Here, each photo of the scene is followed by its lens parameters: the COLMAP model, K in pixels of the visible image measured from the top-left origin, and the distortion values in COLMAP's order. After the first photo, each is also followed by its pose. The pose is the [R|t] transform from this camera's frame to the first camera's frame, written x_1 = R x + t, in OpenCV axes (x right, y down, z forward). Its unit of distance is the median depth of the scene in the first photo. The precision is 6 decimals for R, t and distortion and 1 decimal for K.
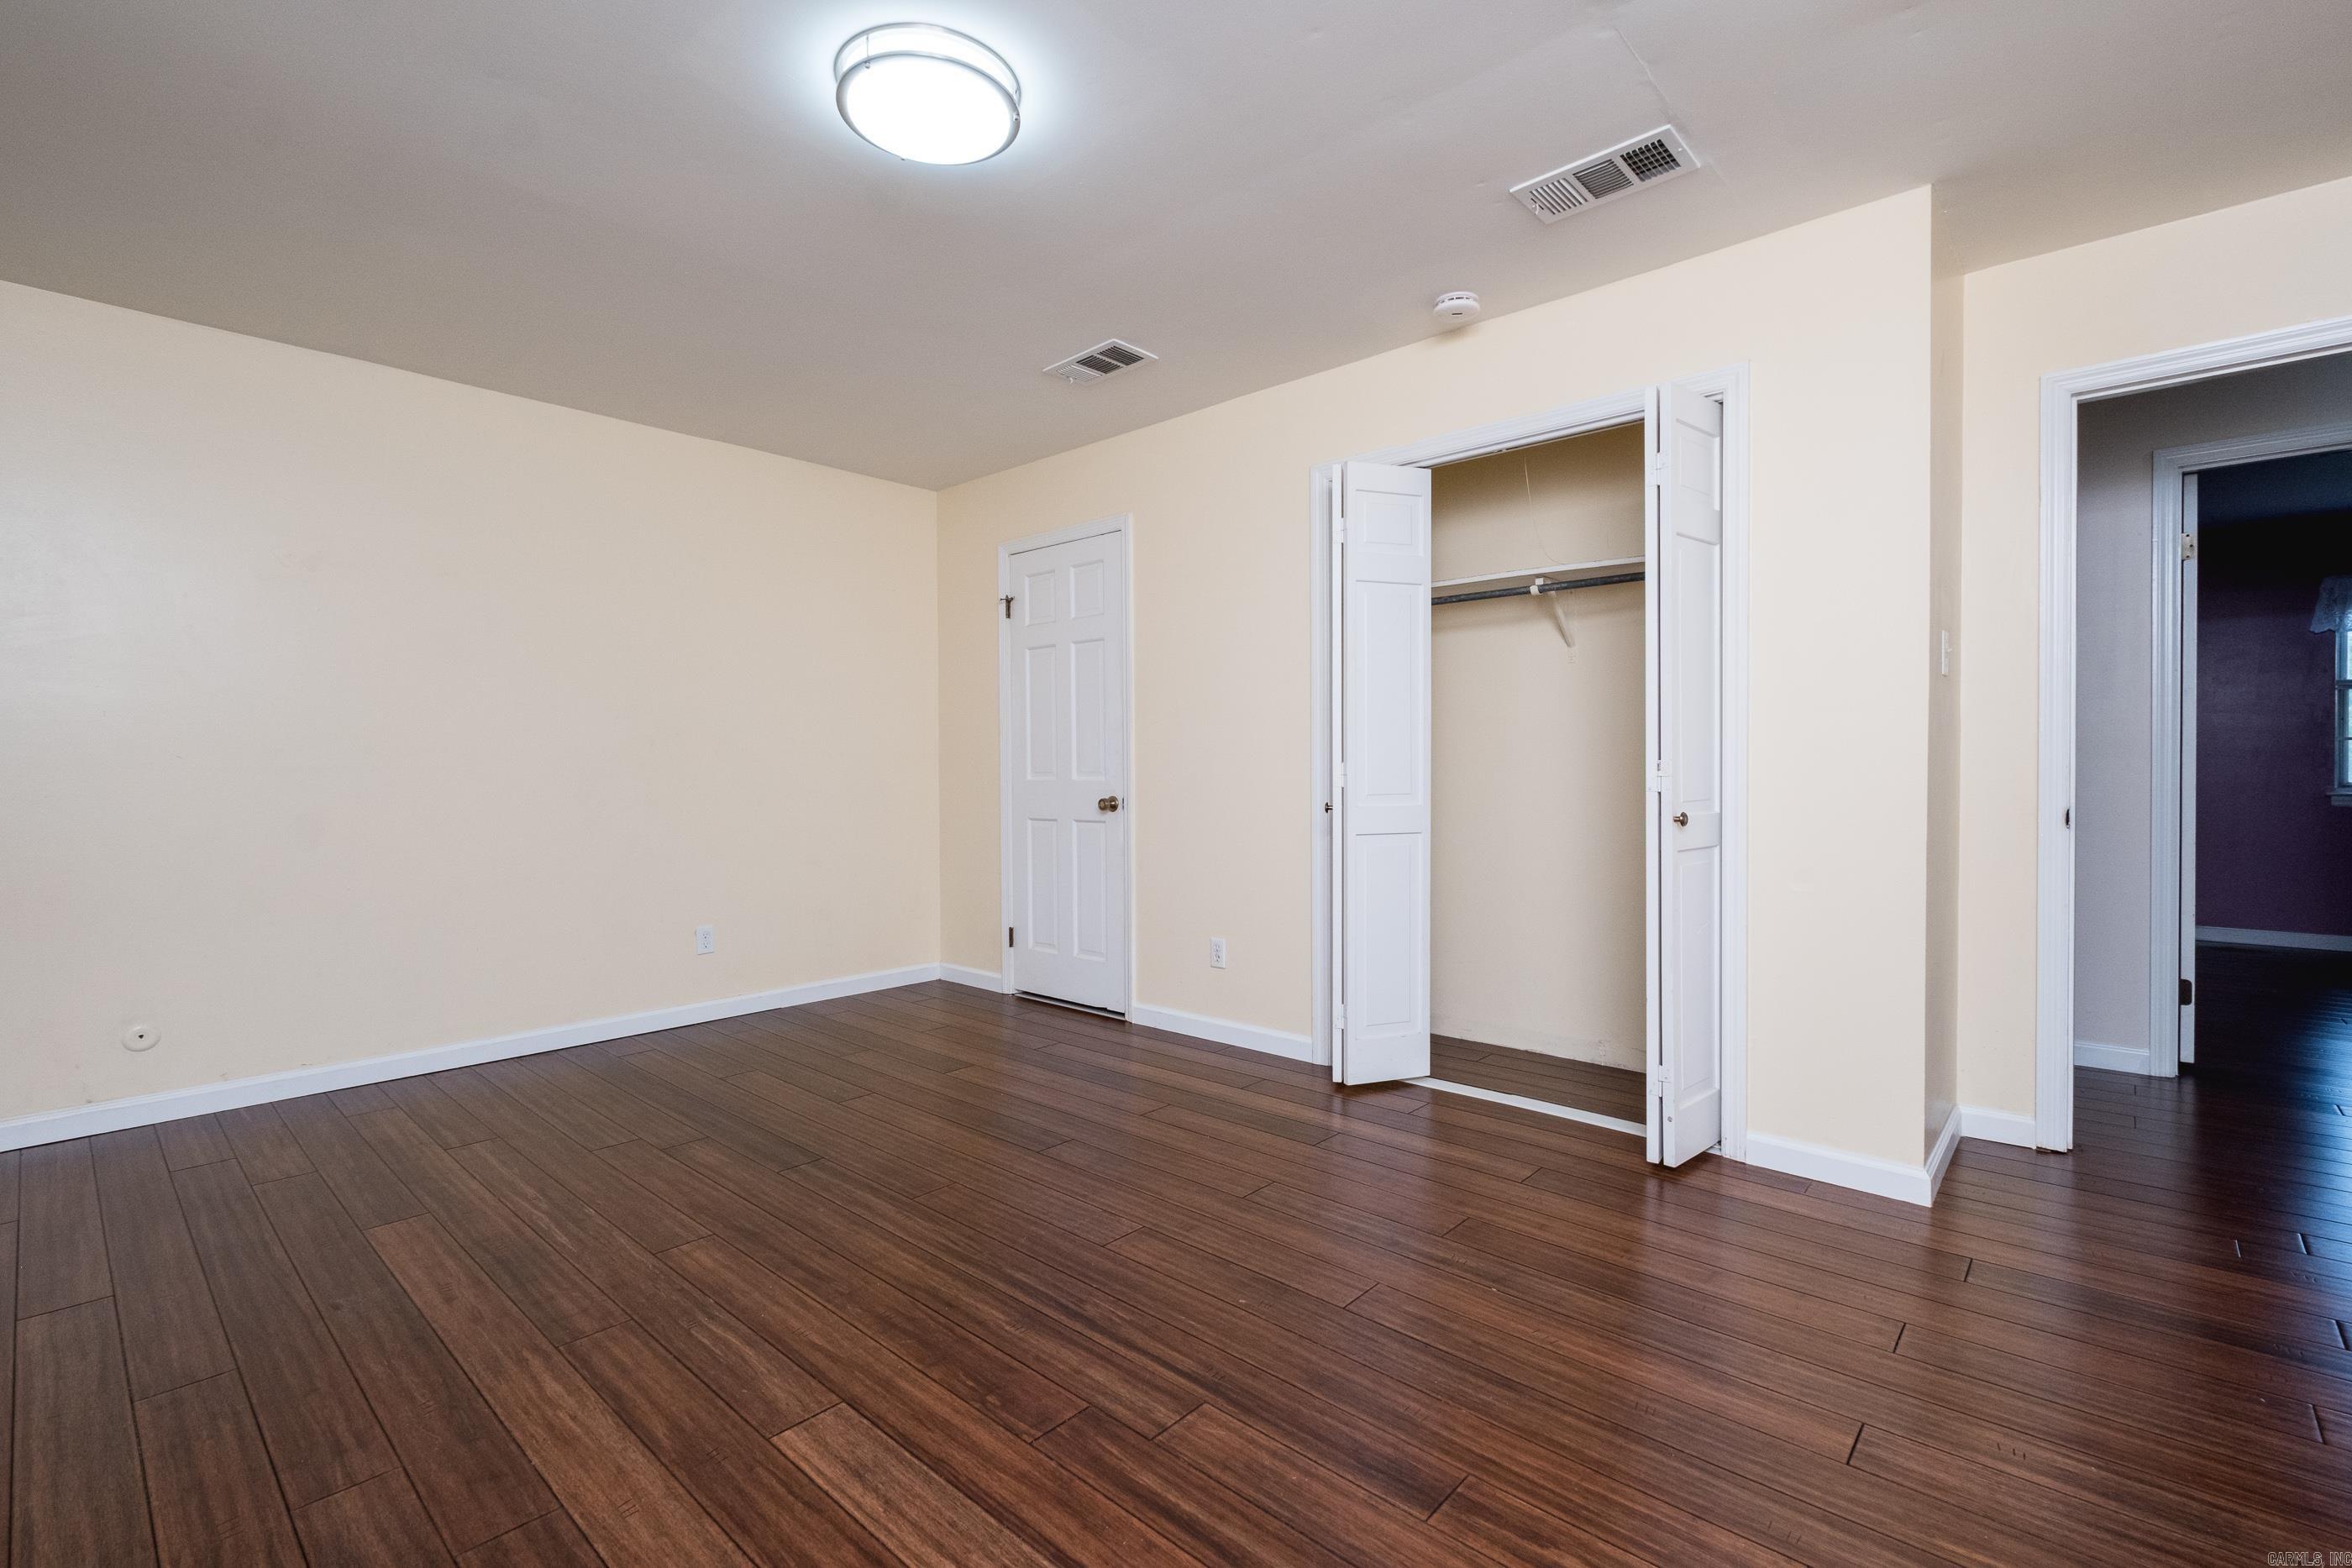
lens RADIAL K [[1029.3, 0, 1197.3], [0, 1029.3, 754.5], [0, 0, 1]] dist [0.005003, 0.000394]
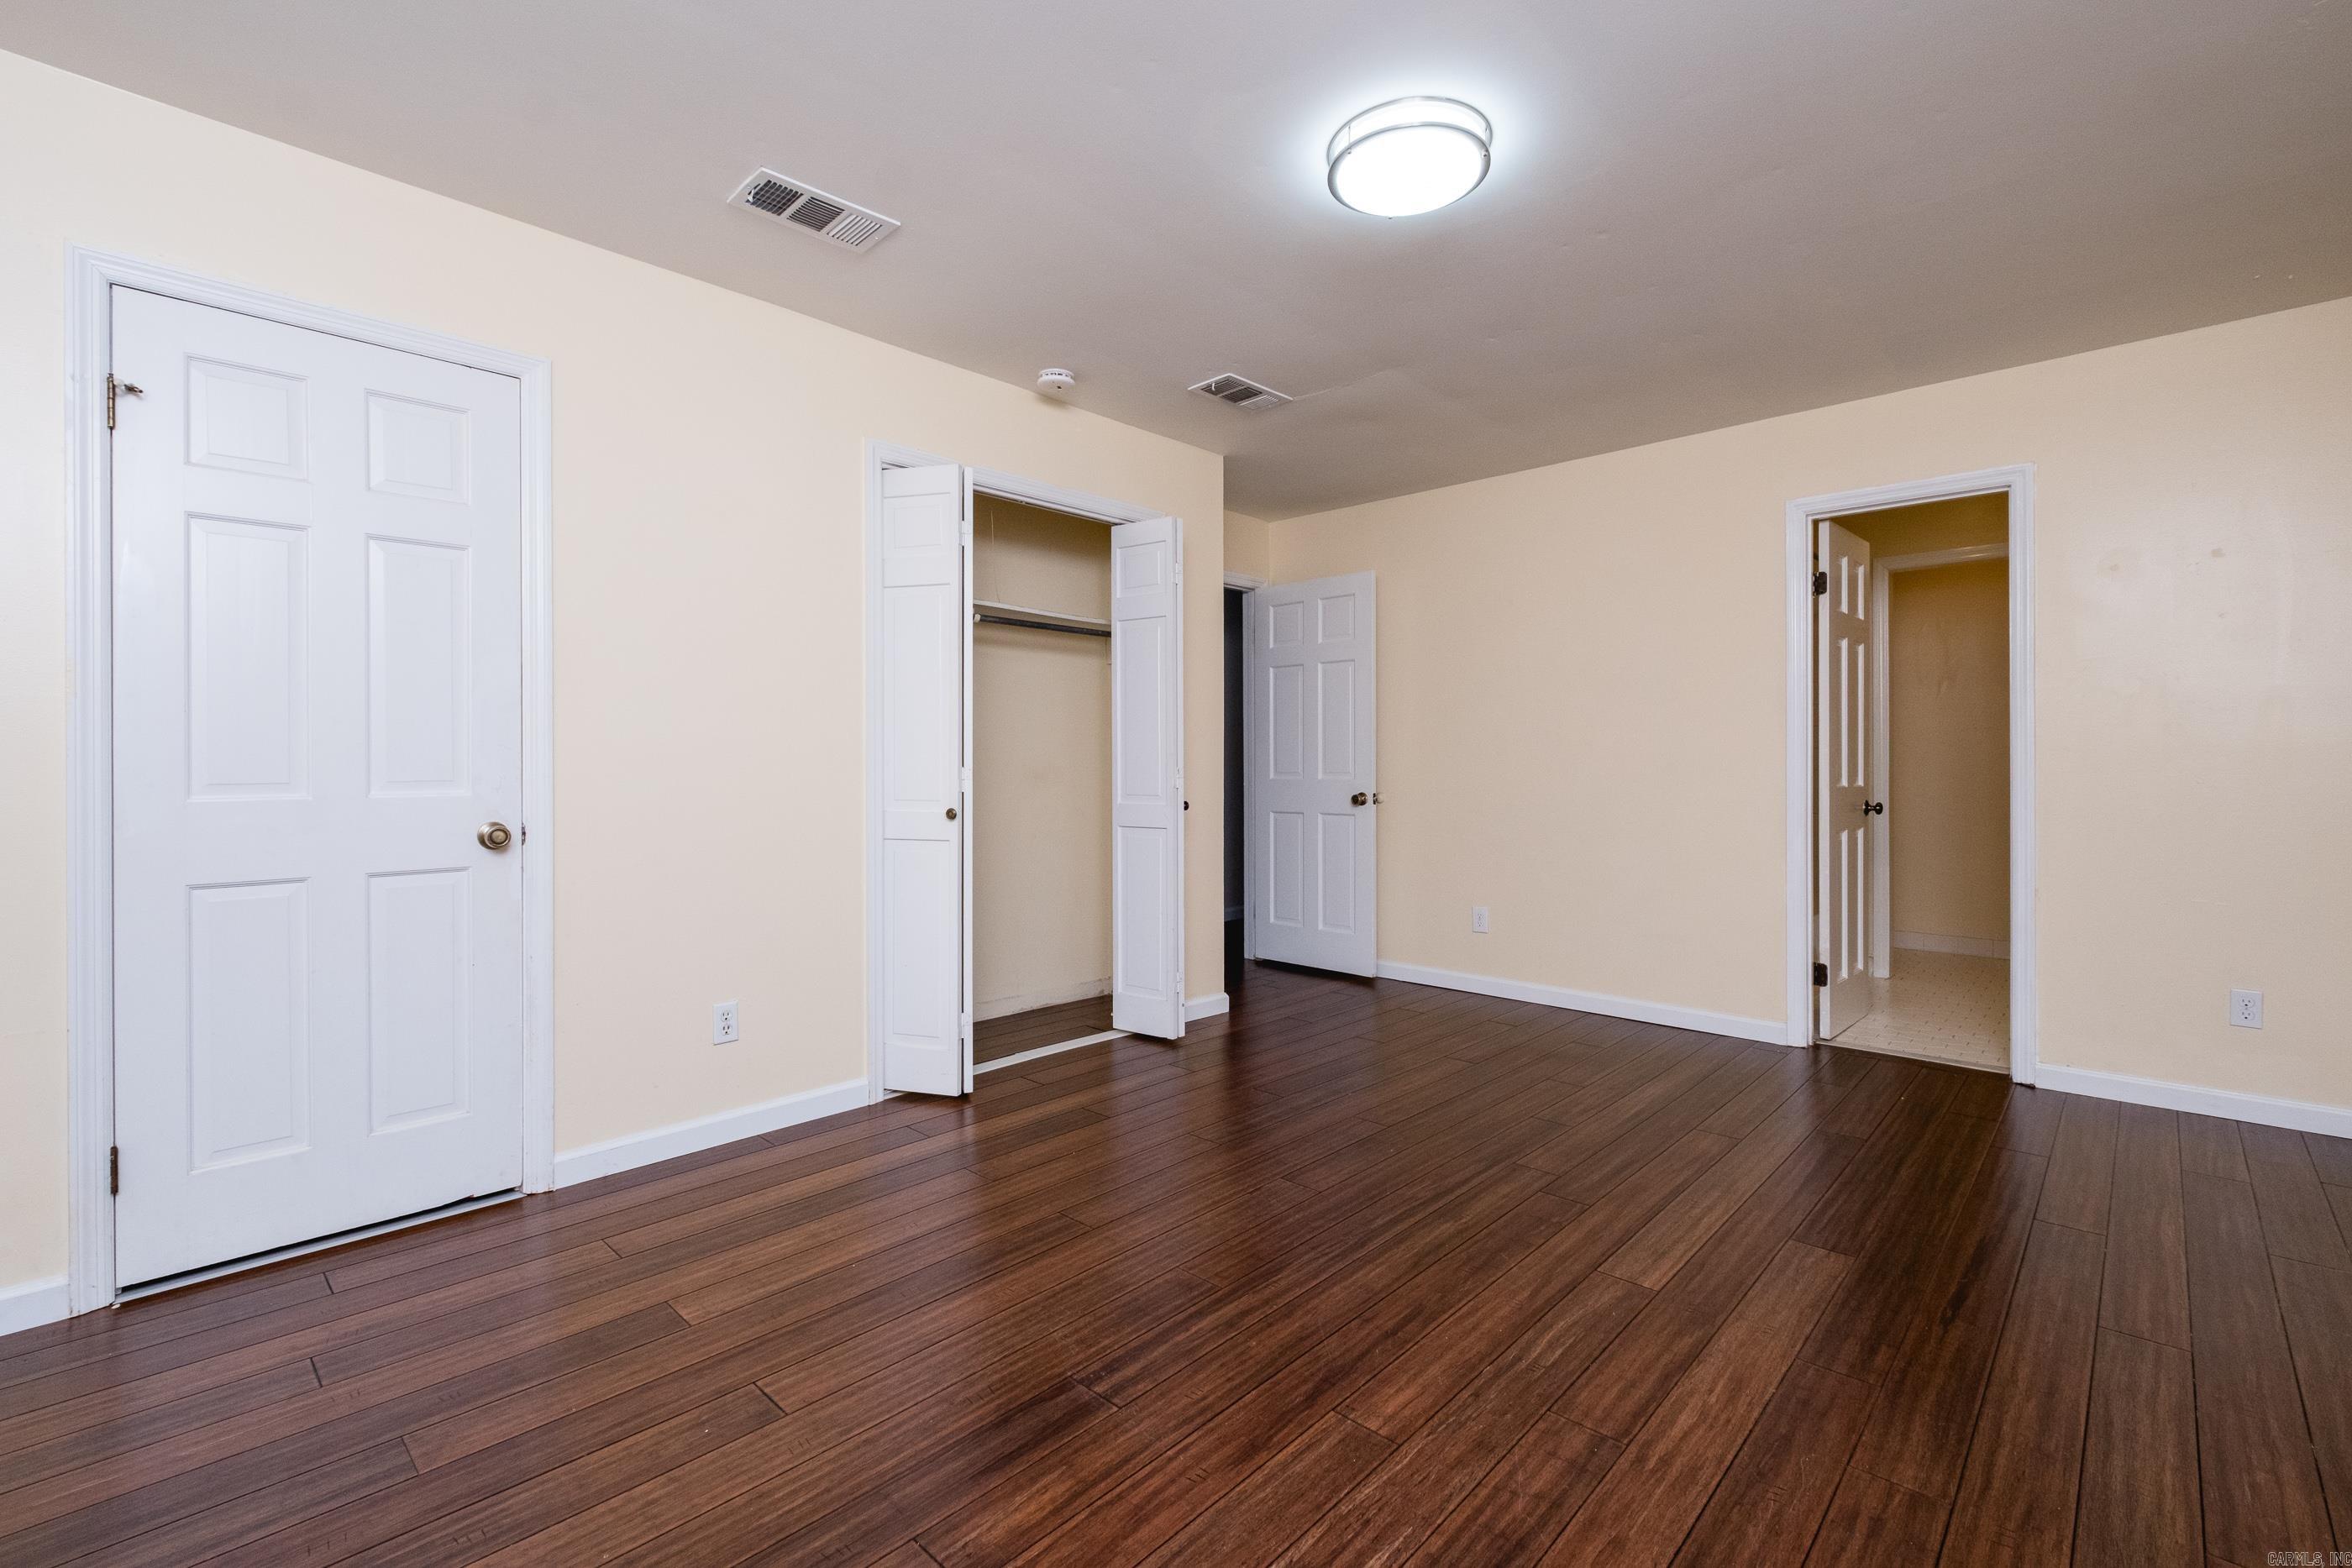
lens RADIAL K [[1029.3, 0, 1197.3], [0, 1029.3, 754.5], [0, 0, 1]] dist [0.005003, 0.000394]
pose [[0.027254, 0.018955, 0.999449, -1.466350], [-0.006648, 0.999802, -0.018780, 0.020478], [-0.999606, -0.006132, 0.027374, 1.310600]]
